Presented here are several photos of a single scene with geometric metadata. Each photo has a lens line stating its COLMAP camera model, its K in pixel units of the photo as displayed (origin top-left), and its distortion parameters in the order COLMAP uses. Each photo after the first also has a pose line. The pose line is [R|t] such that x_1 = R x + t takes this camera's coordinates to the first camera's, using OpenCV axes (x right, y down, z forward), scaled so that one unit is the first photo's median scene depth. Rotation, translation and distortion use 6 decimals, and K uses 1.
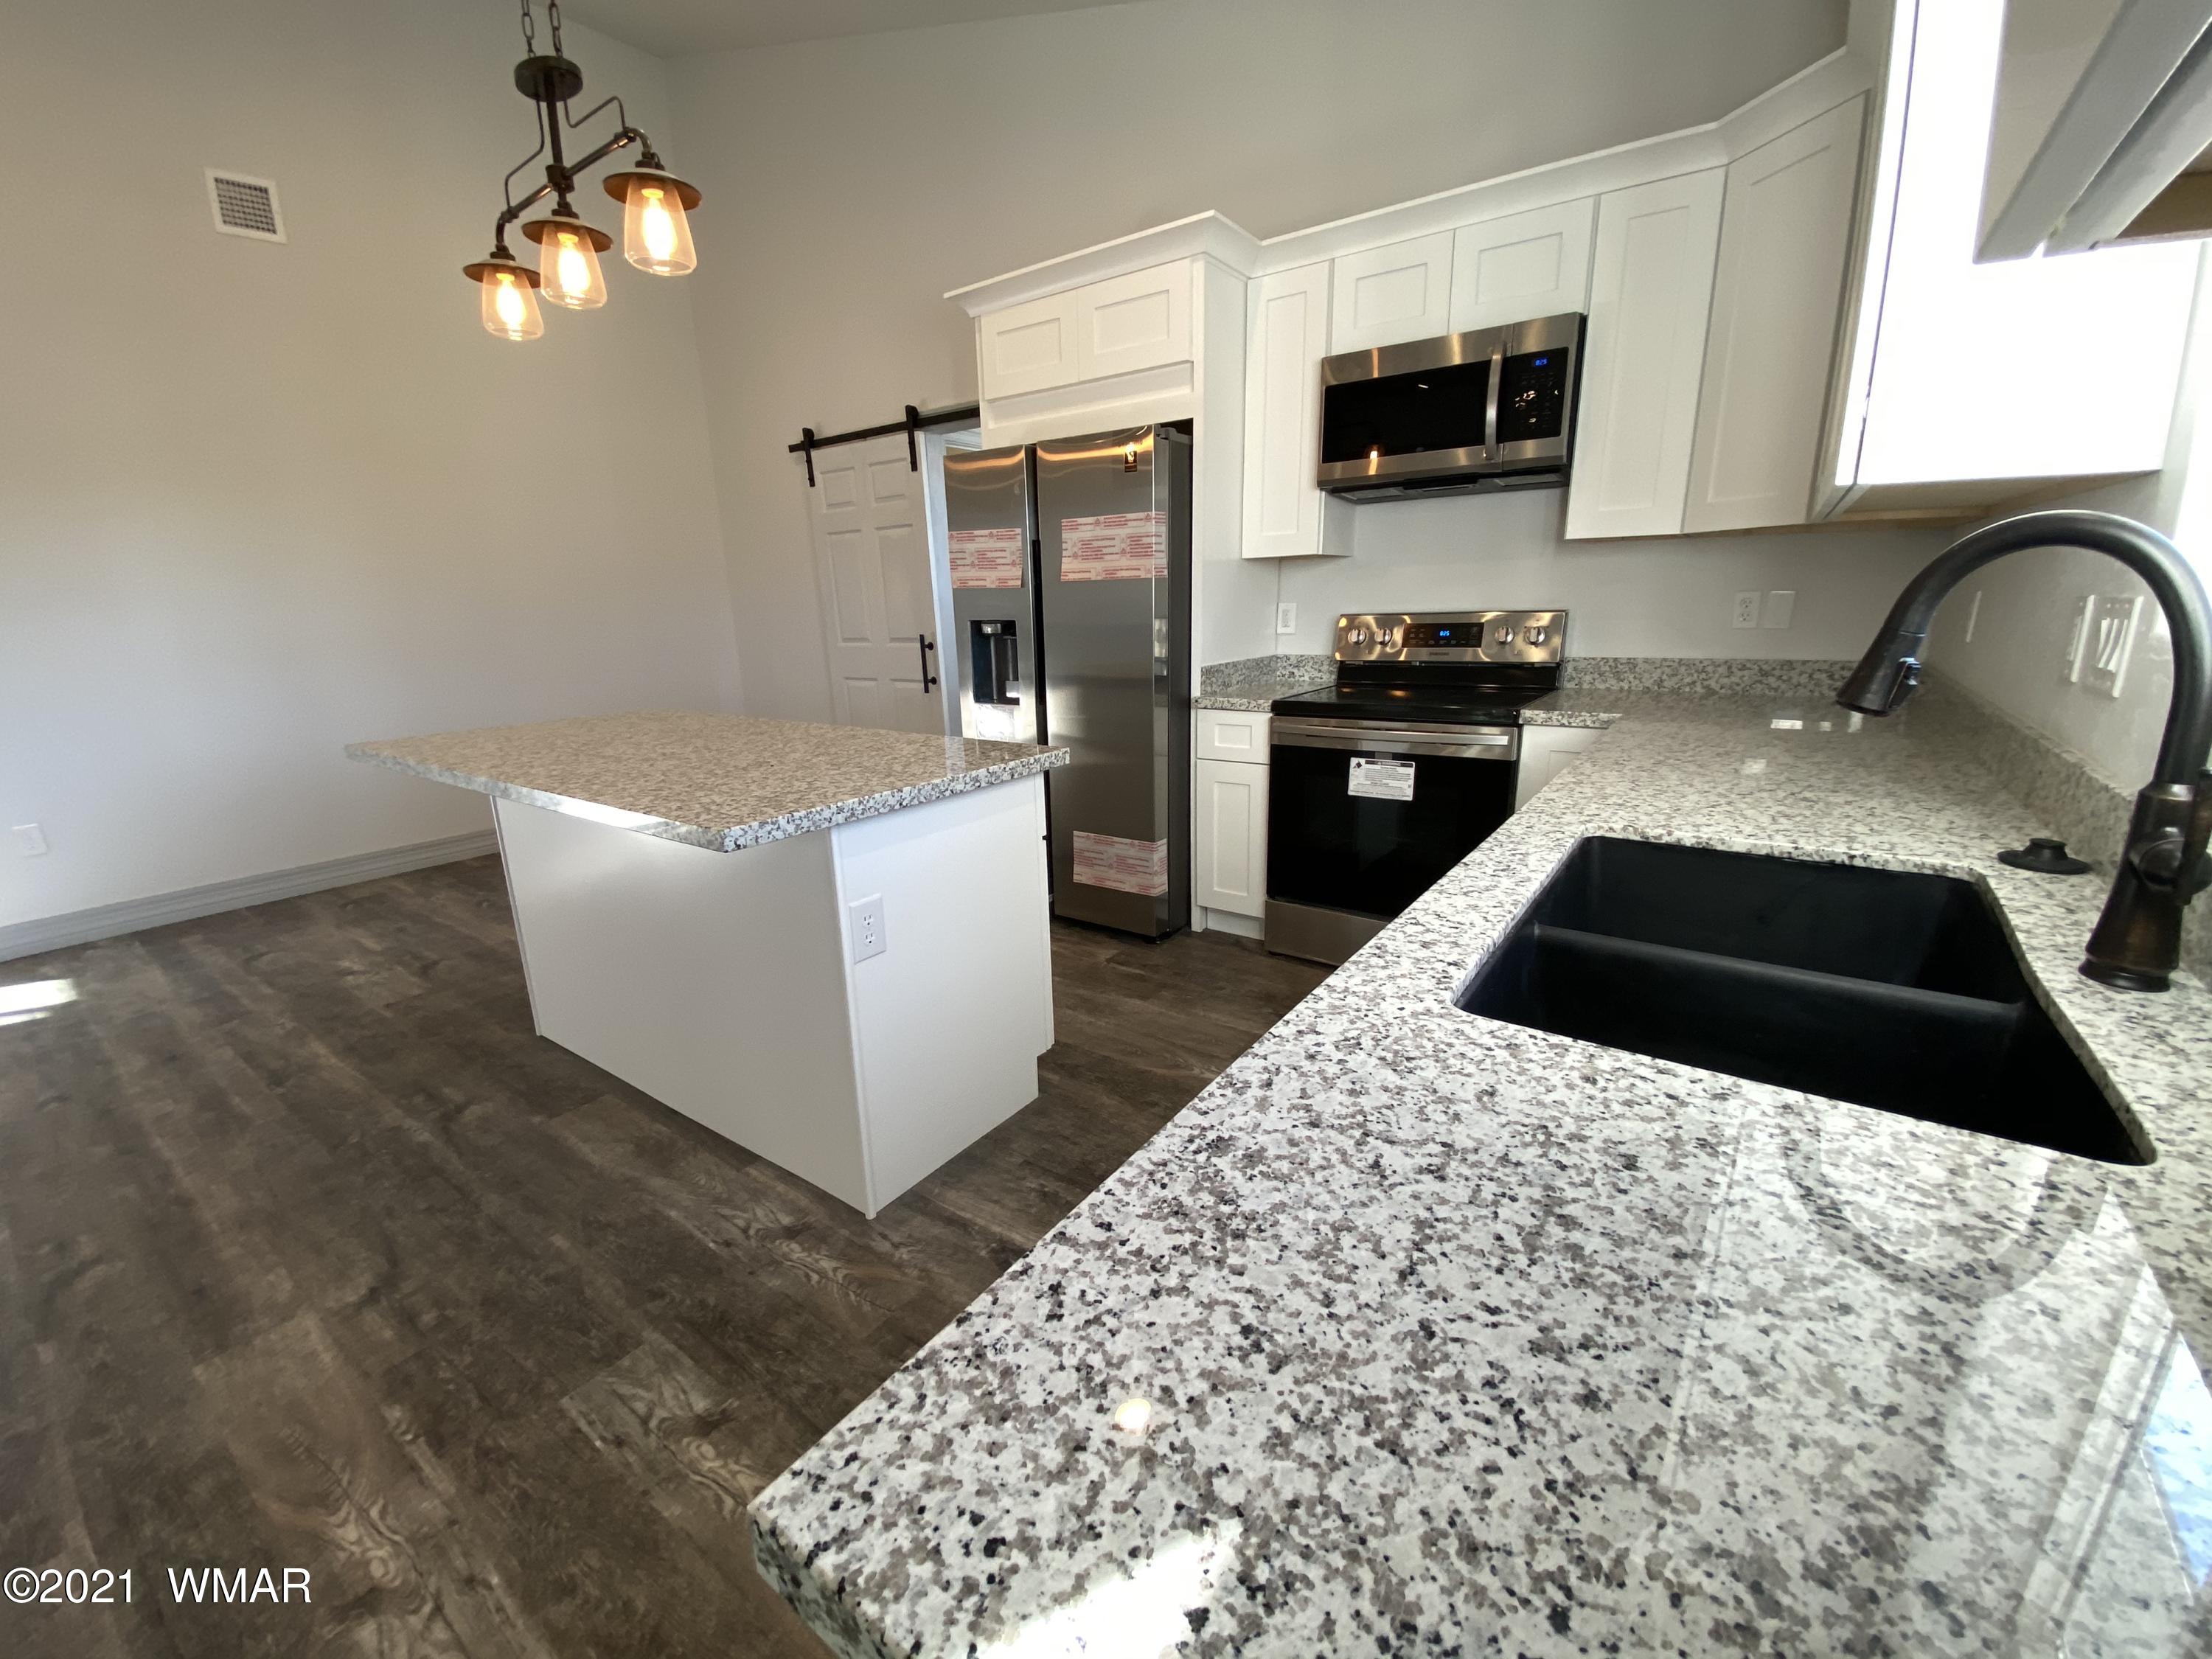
lens RADIAL K [[890.4, 0, 1095.2], [0, 890.4, 836.4], [0, 0, 1]] dist [0.029360, -0.023557]
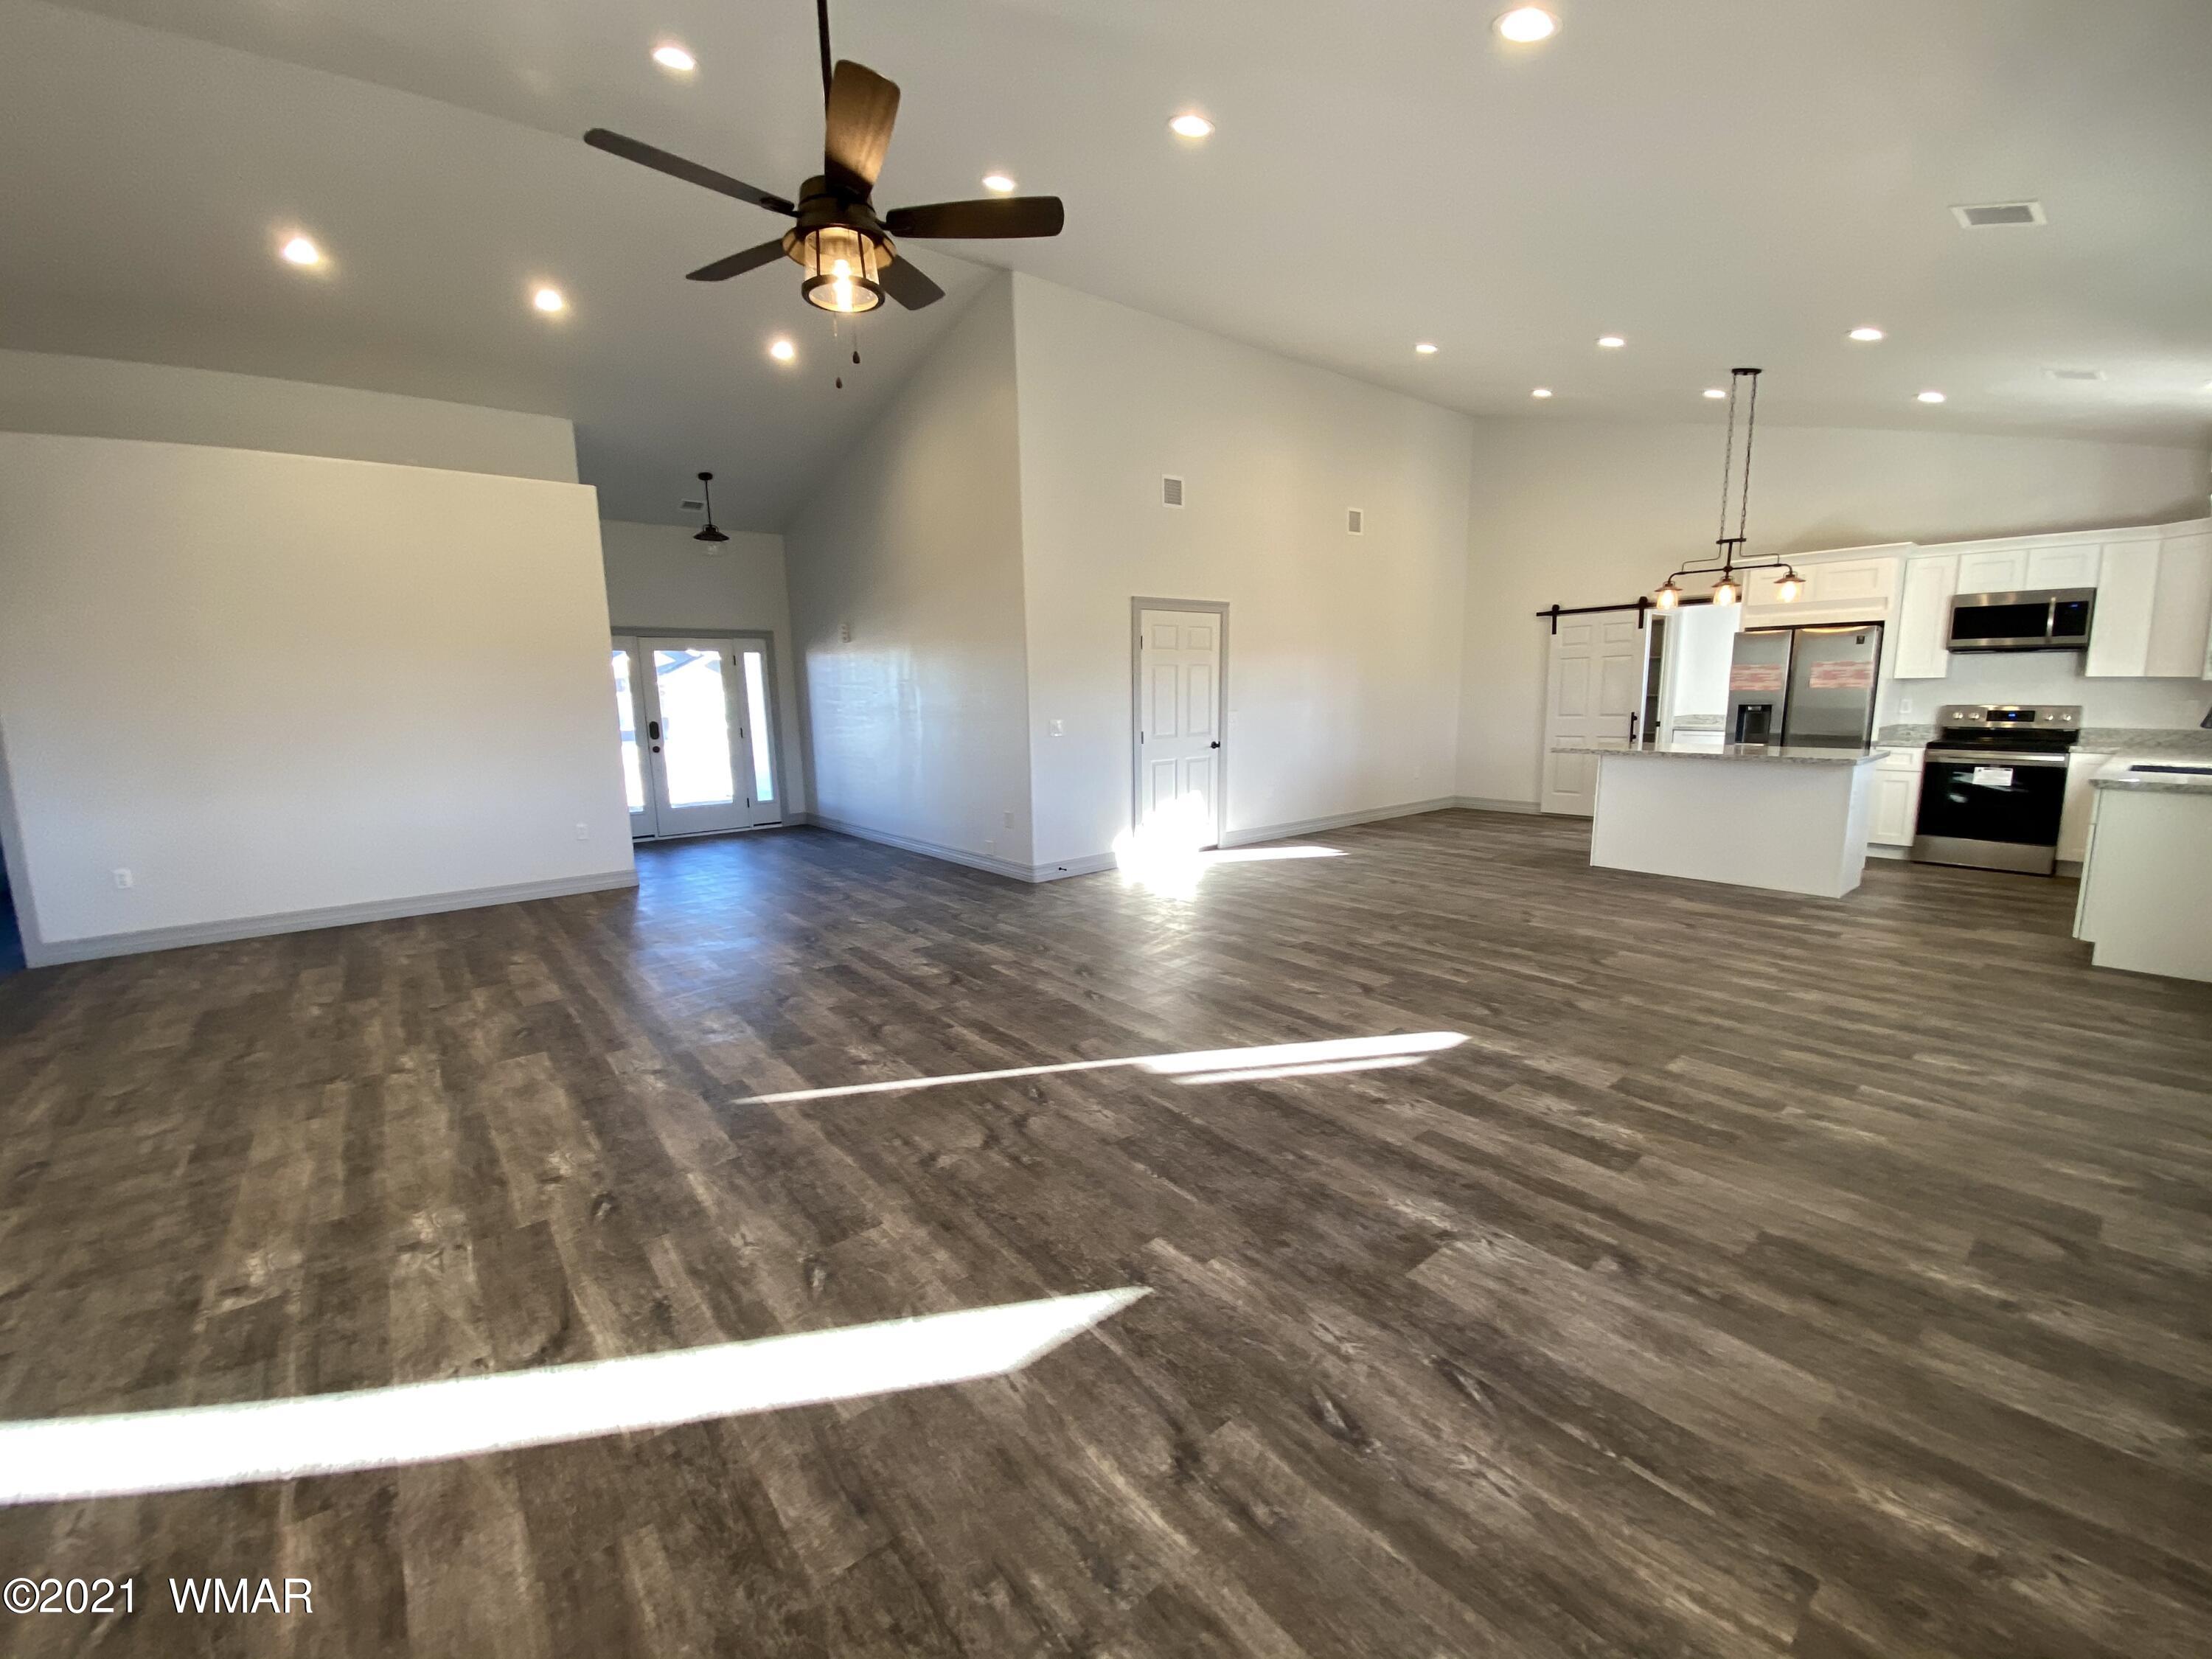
lens RADIAL K [[888.7, 0, 1107.7], [0, 888.7, 838.3], [0, 0, 1]] dist [0.025343, -0.022278]
pose [[0.967617, 0.049839, -0.247454, -1.256348], [-0.072174, 0.994014, -0.082019, 0.430833], [0.241885, 0.097223, 0.965422, -1.682480]]
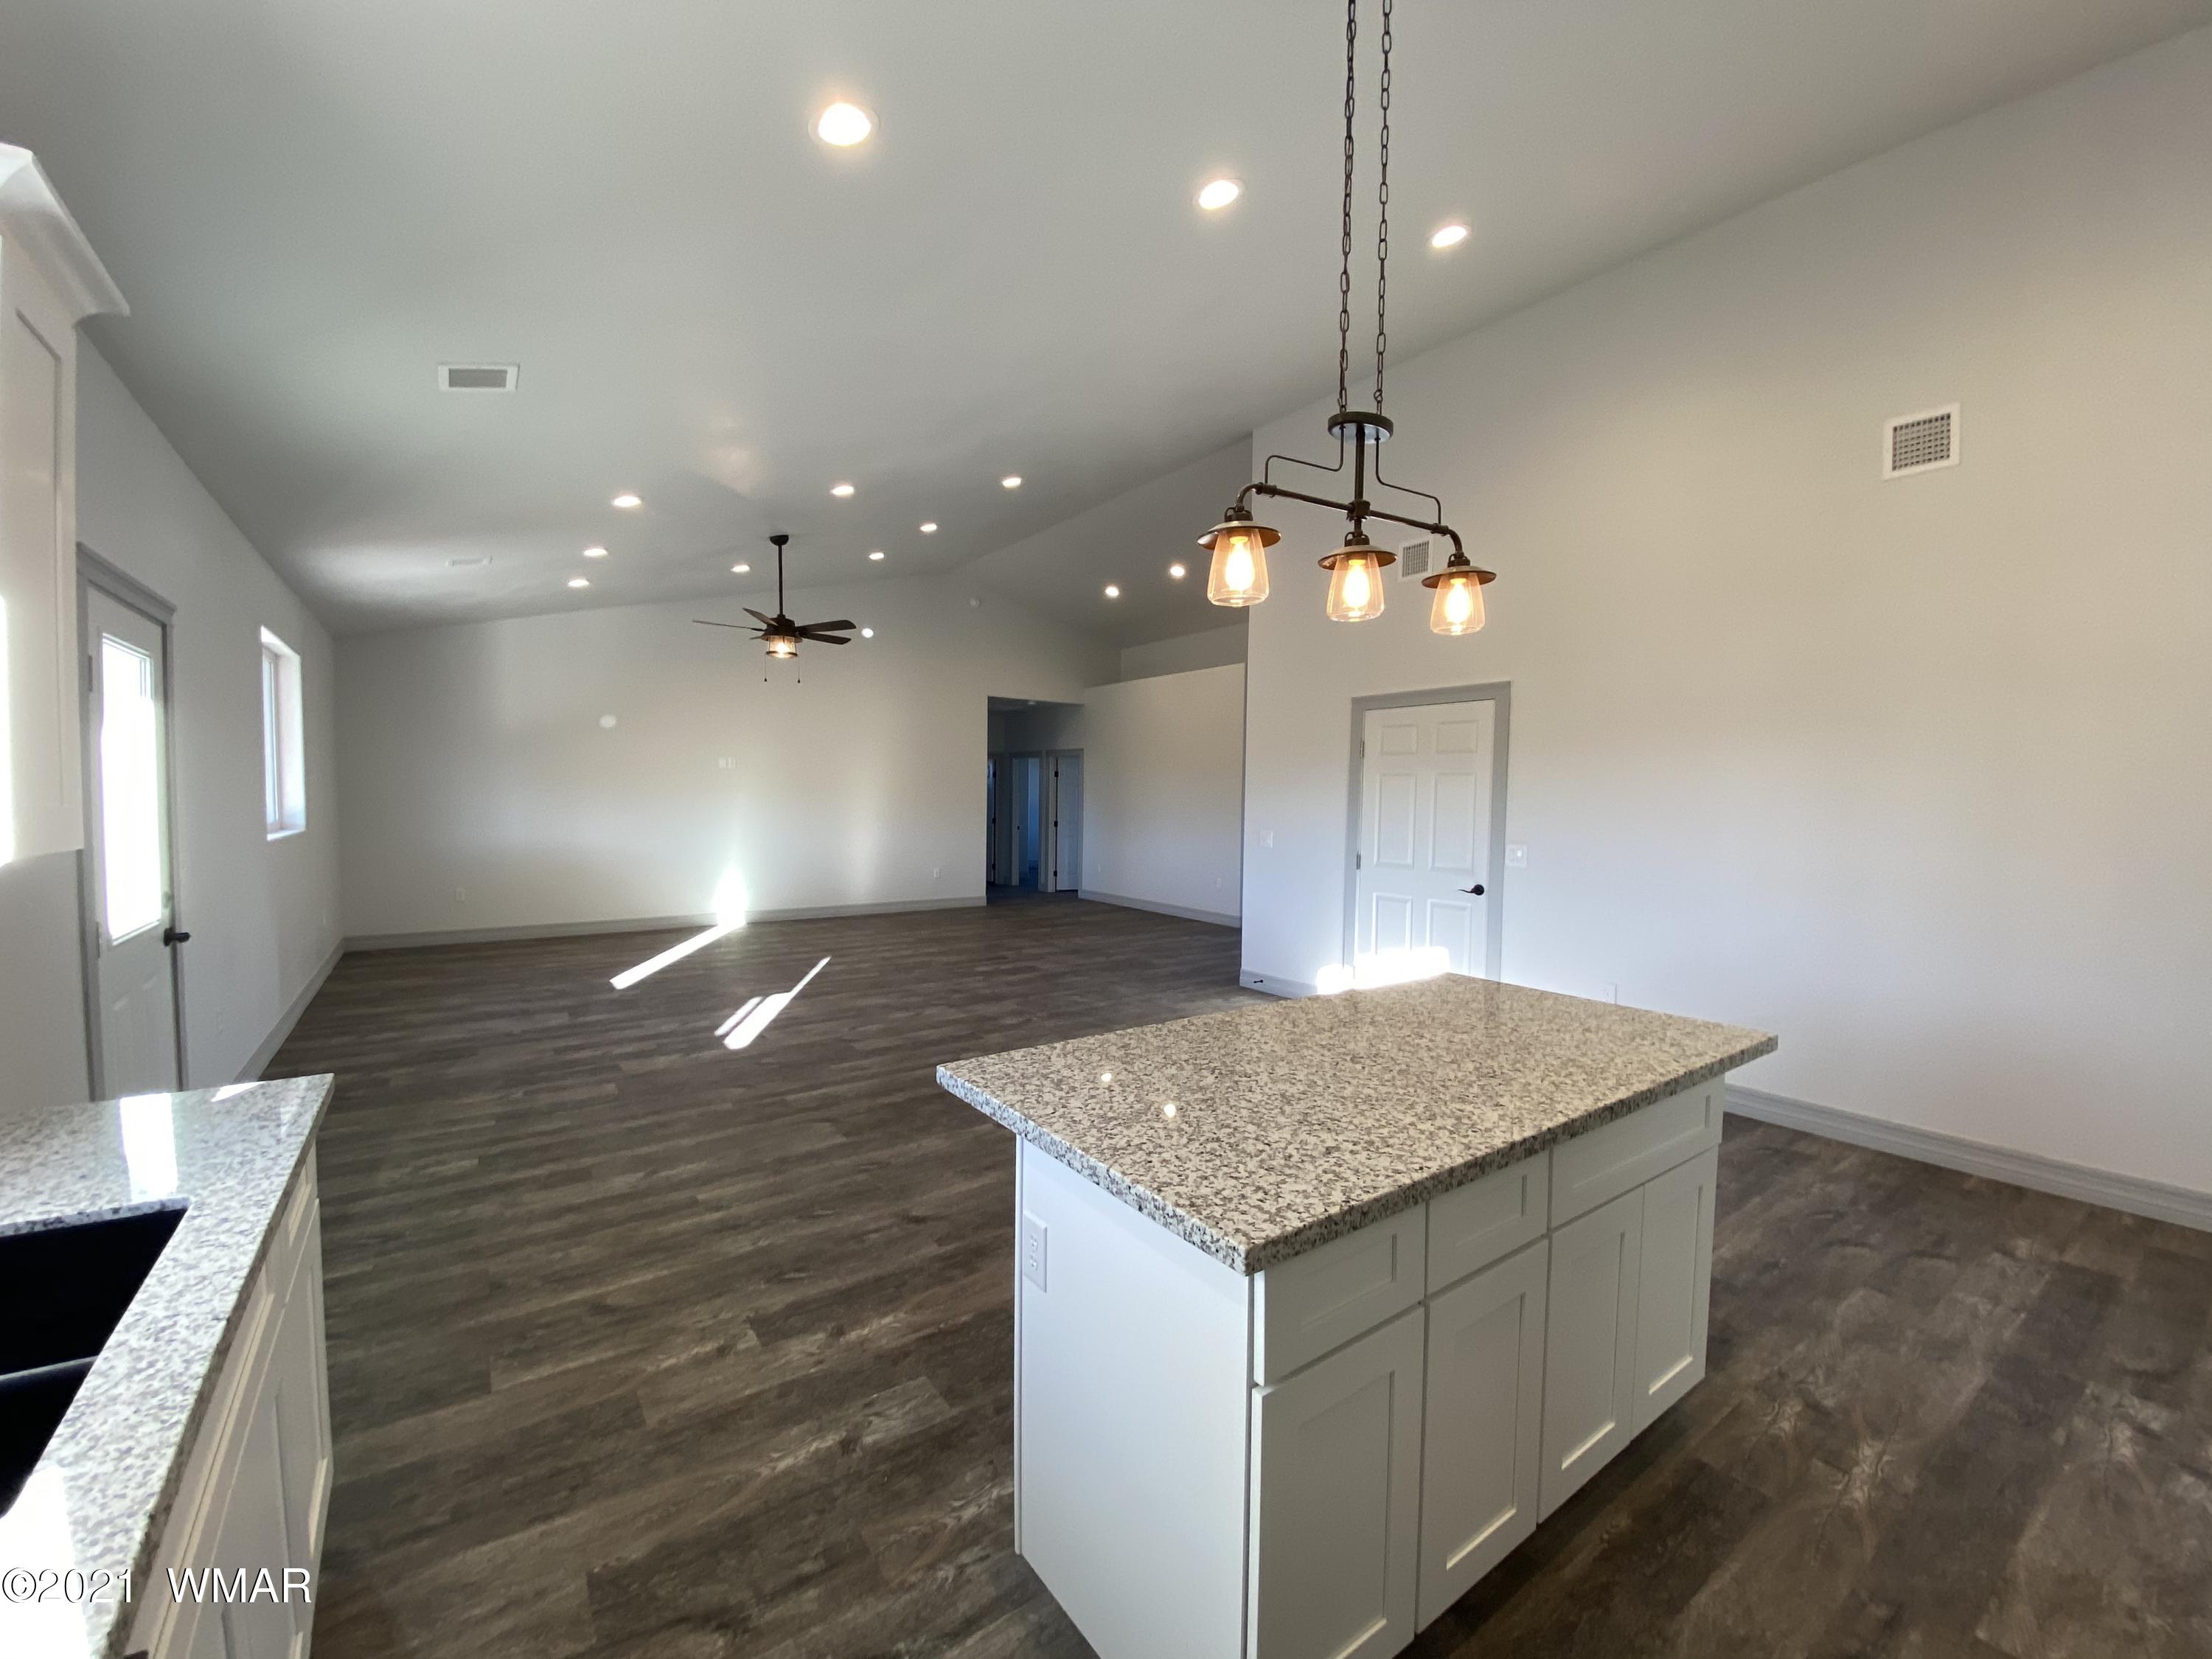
lens RADIAL K [[886.8, 0, 1093.7], [0, 886.8, 837.0], [0, 0, 1]] dist [0.026856, -0.022190]
pose [[-0.316189, 0.072447, -0.945926, 0.361087], [-0.248924, 0.955810, 0.156410, -0.292970], [0.915457, 0.284919, -0.284183, 0.740060]]
